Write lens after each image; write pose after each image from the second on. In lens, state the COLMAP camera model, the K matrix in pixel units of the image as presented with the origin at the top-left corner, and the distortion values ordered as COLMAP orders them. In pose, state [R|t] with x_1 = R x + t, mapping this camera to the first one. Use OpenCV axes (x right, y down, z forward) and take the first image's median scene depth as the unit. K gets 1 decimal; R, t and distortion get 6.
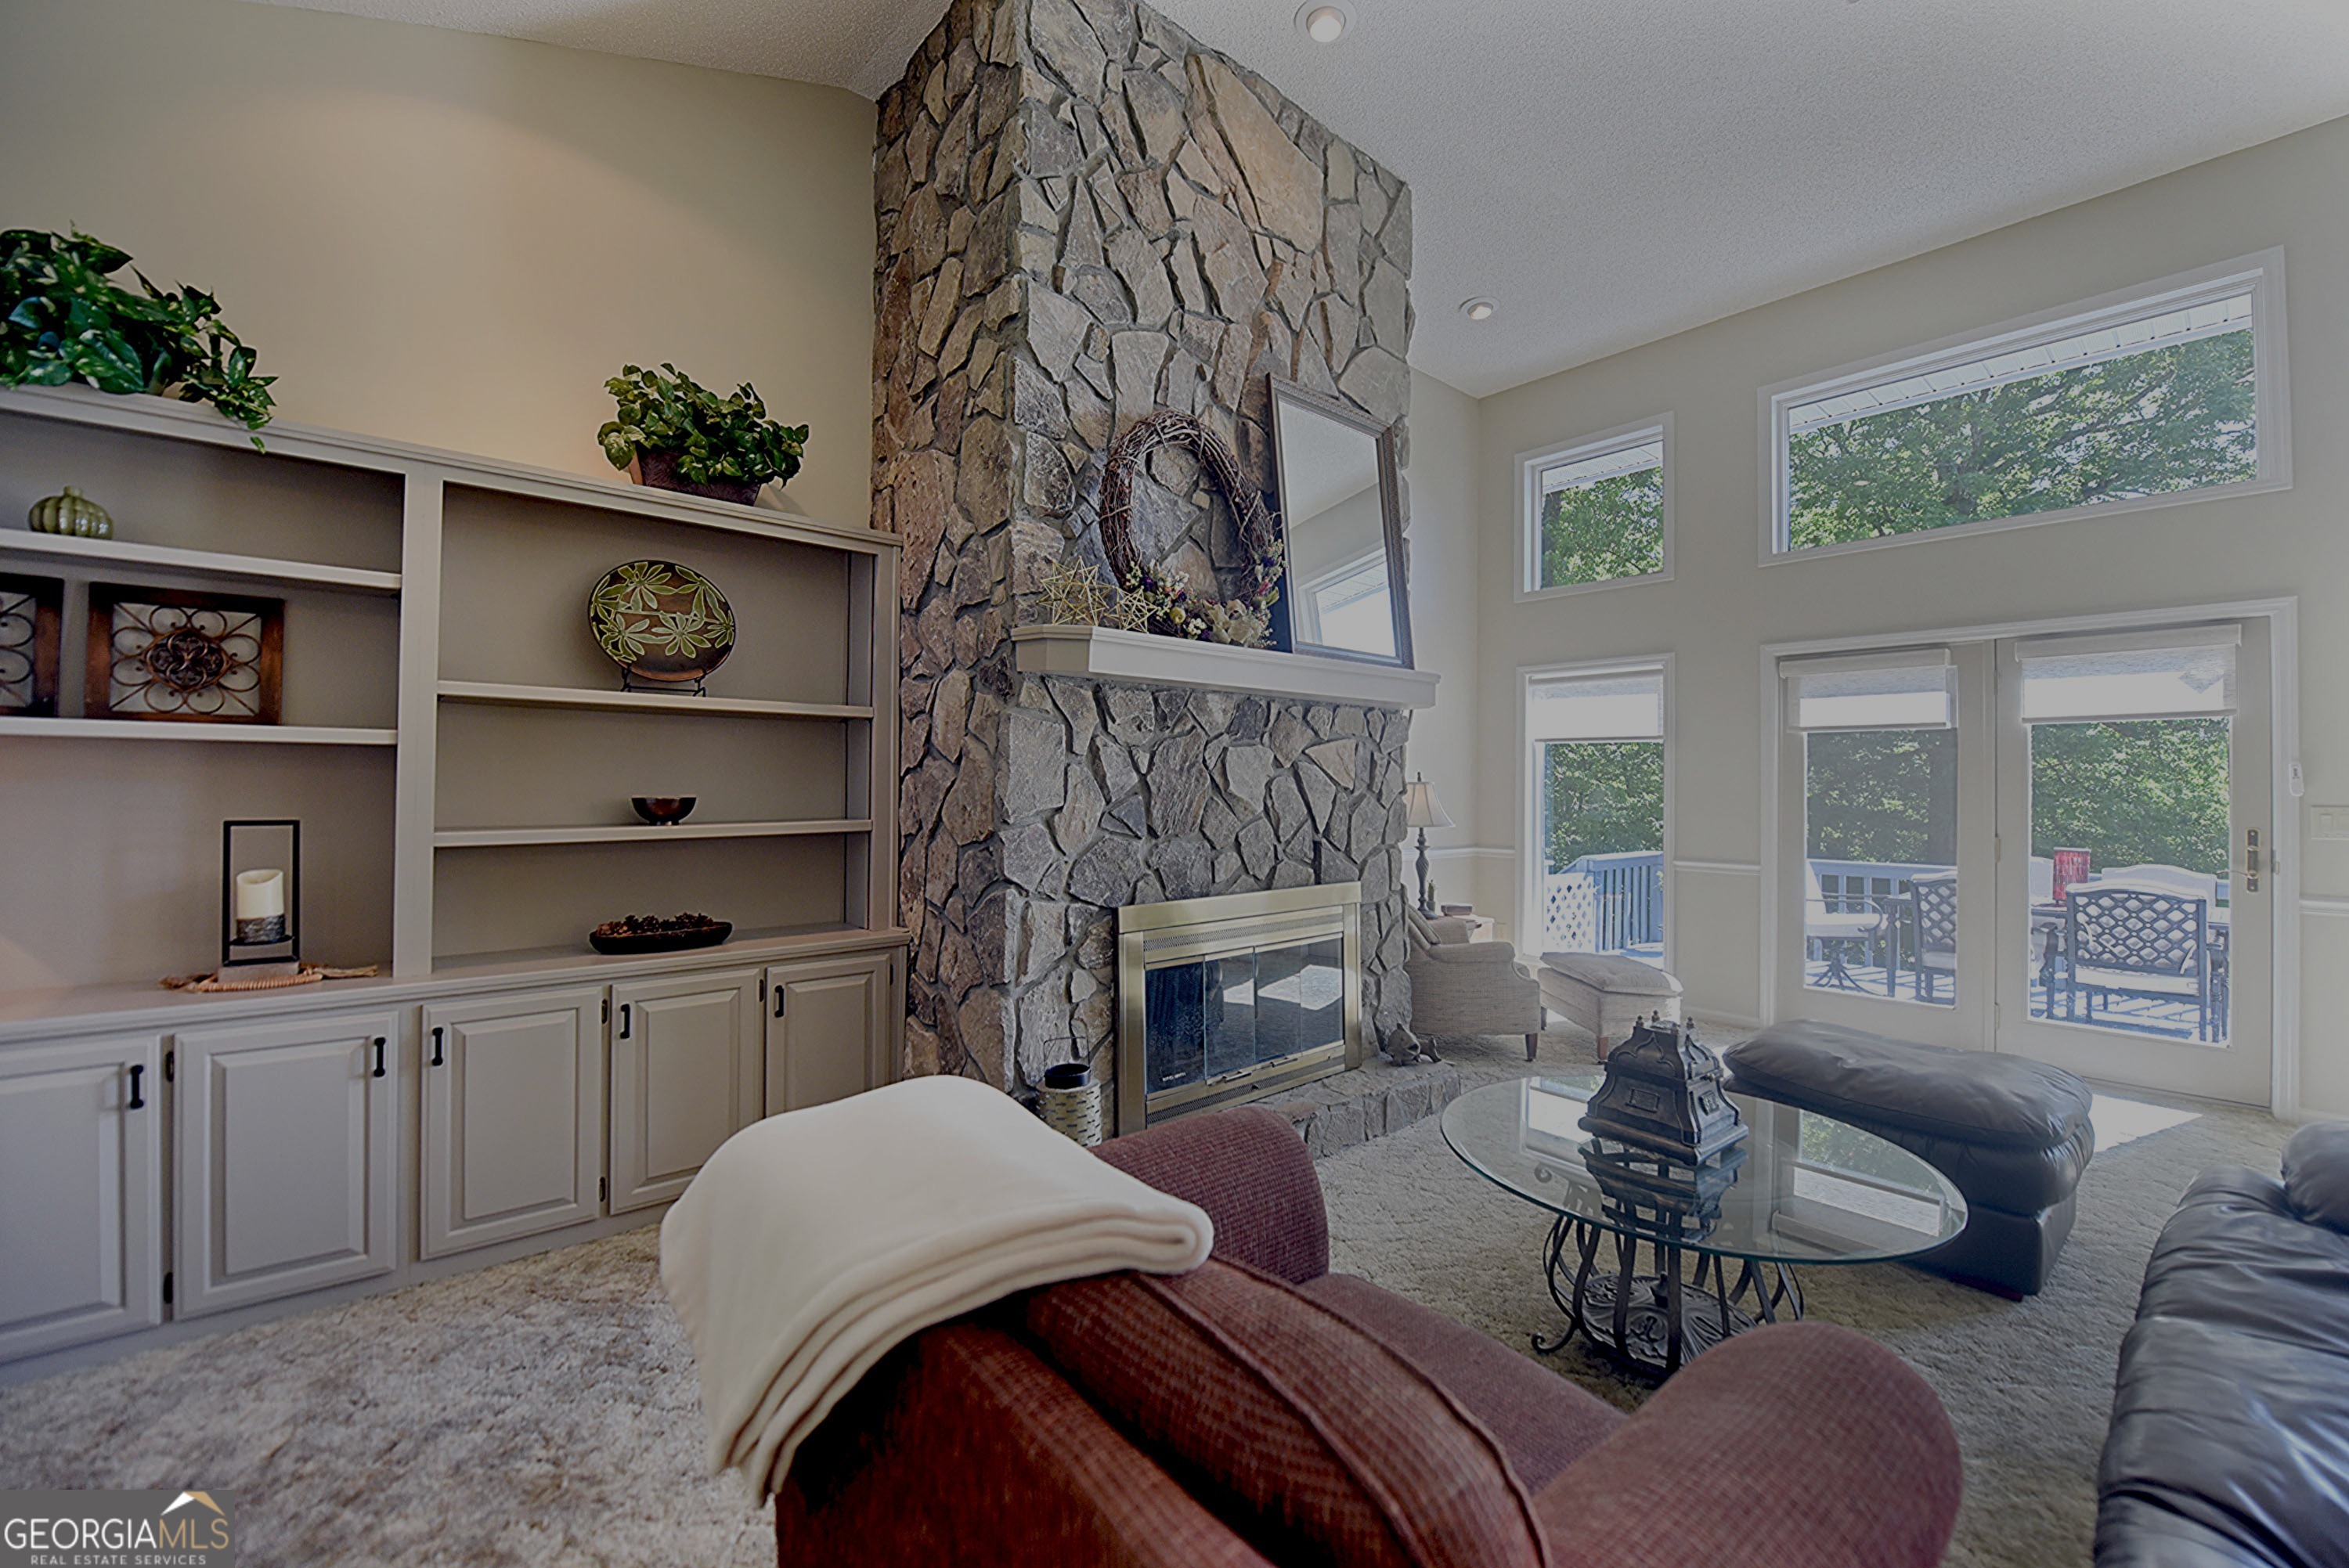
lens RADIAL K [[955.1, 0, 1174.5], [0, 955.1, 784.0], [0, 0, 1]] dist [-0.017553, 0.000016]
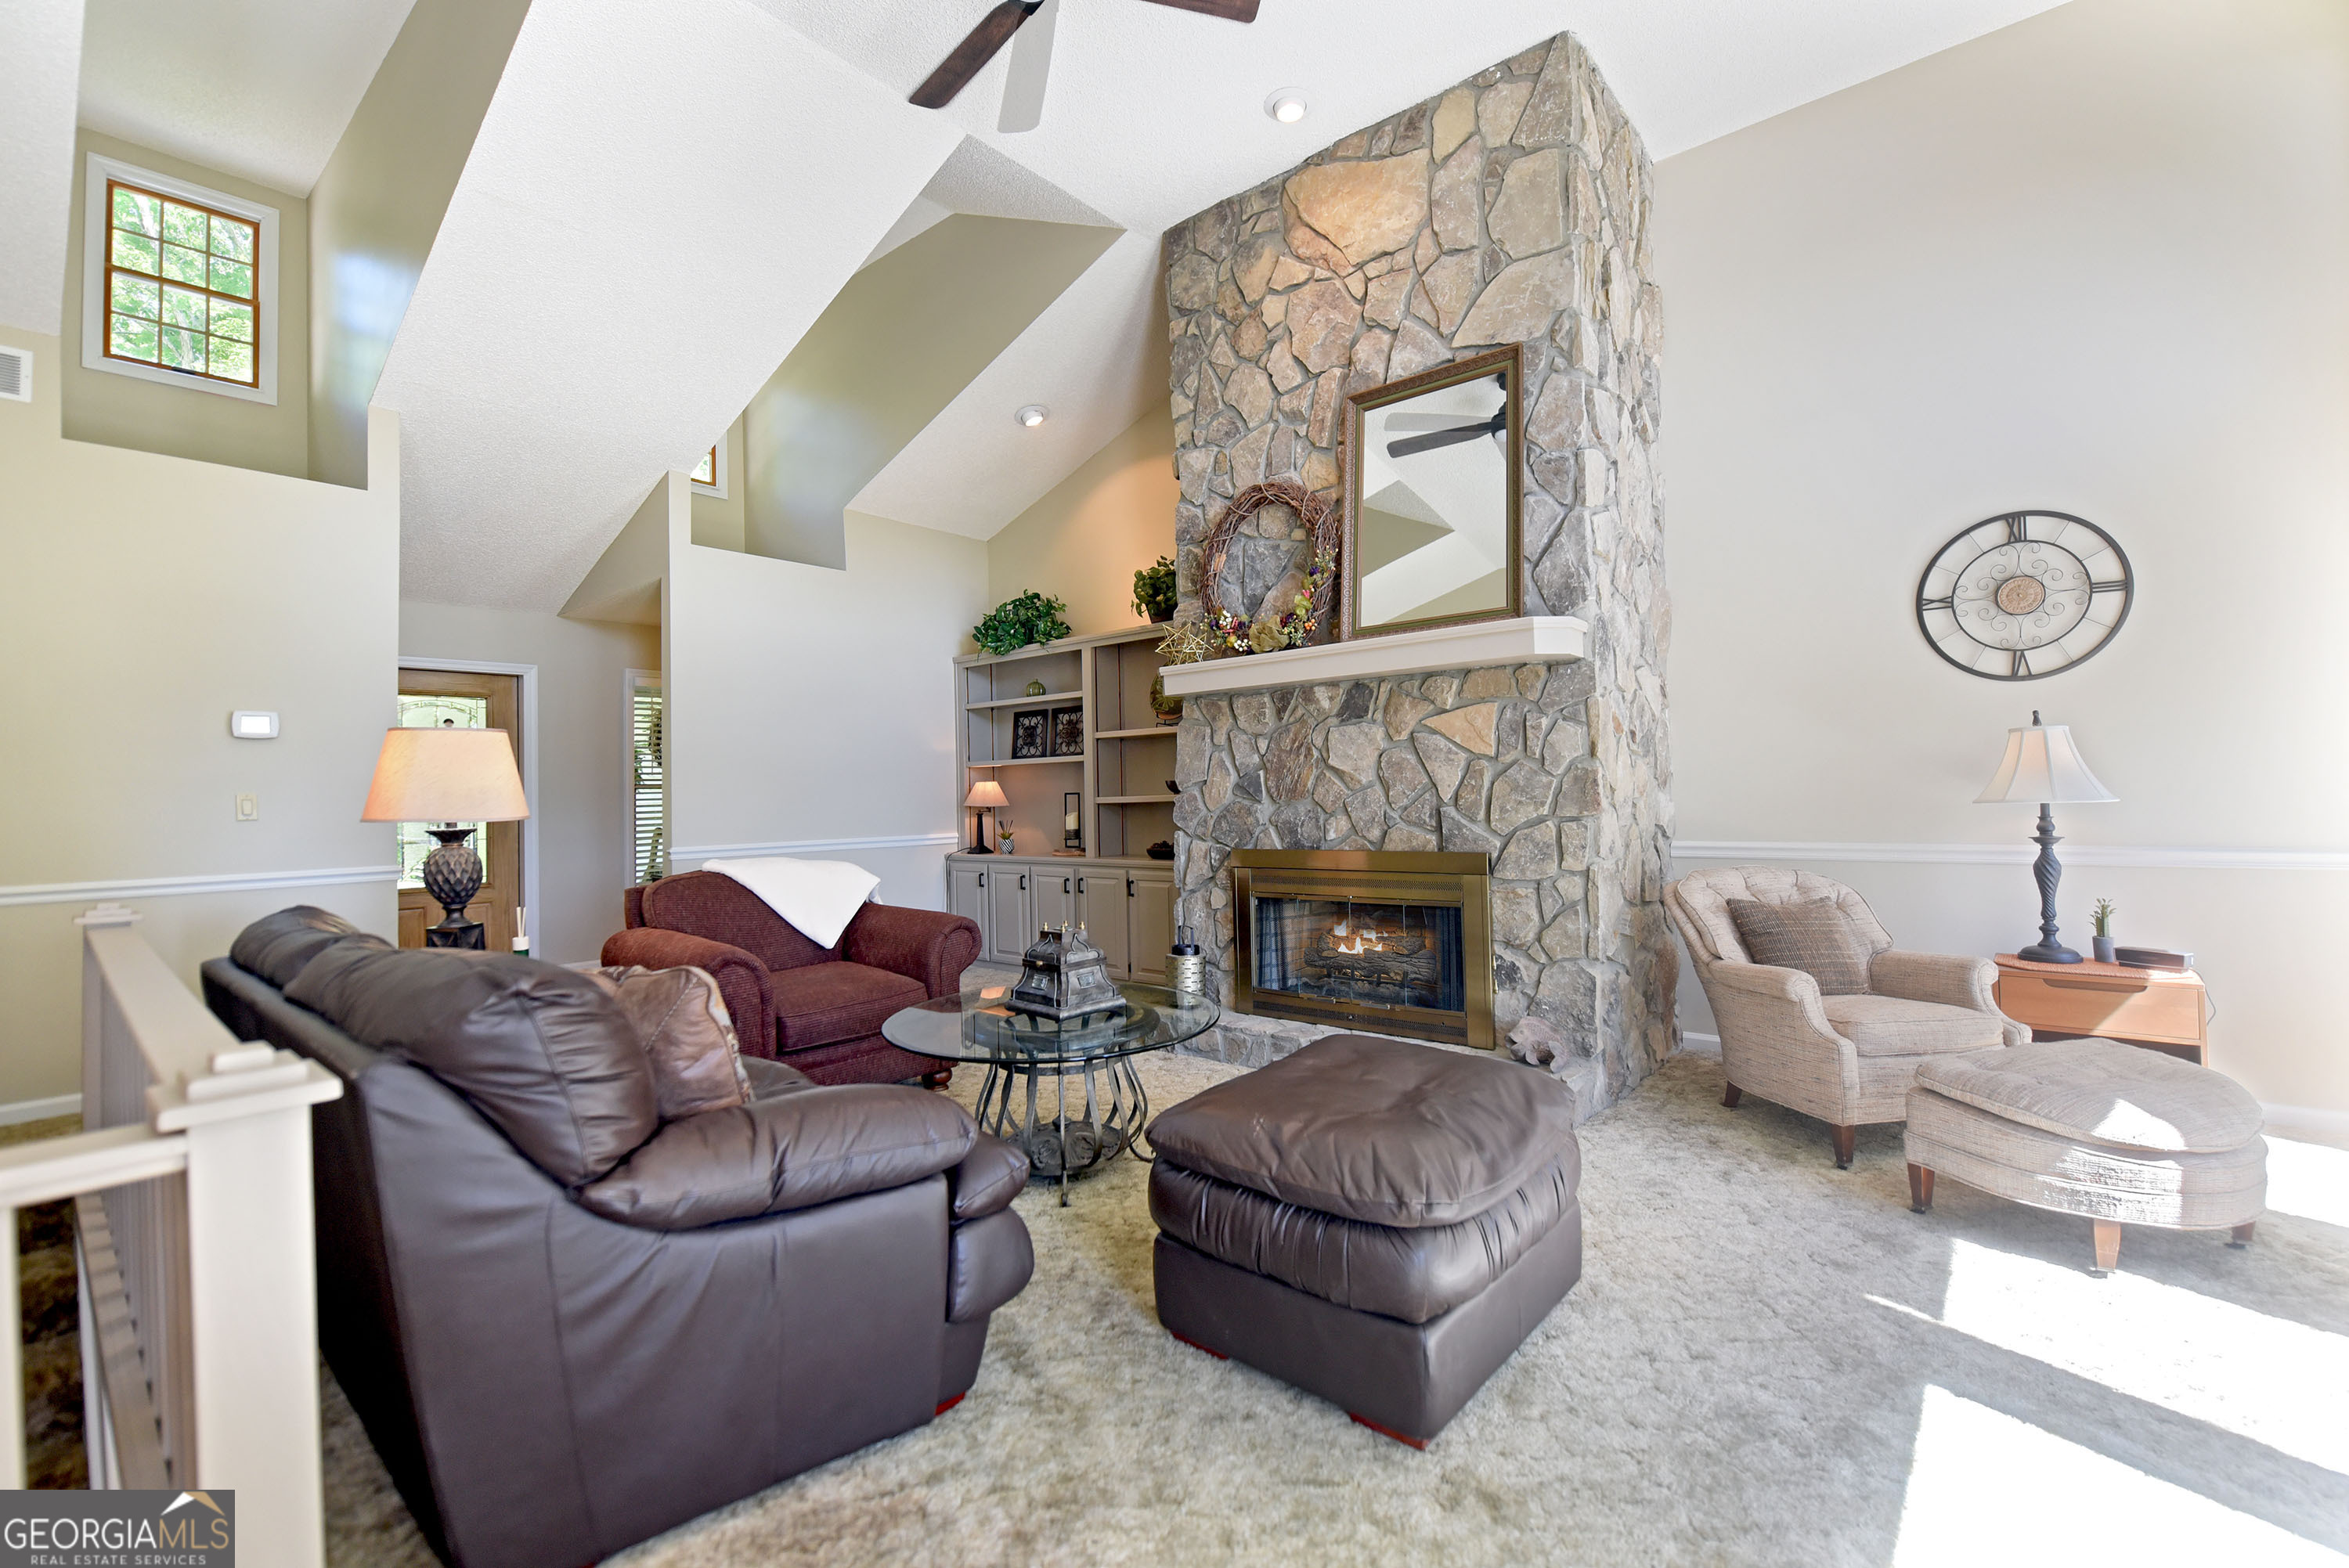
lens RADIAL K [[1006.9, 0, 1174.5], [0, 1006.9, 784.0], [0, 0, 1]] dist [0.000066, -0.000046]
pose [[0.145562, -0.020581, -0.989135, 1.345578], [0.024529, 0.999551, -0.017188, 0.051518], [0.989045, -0.021760, 0.146002, 0.650001]]
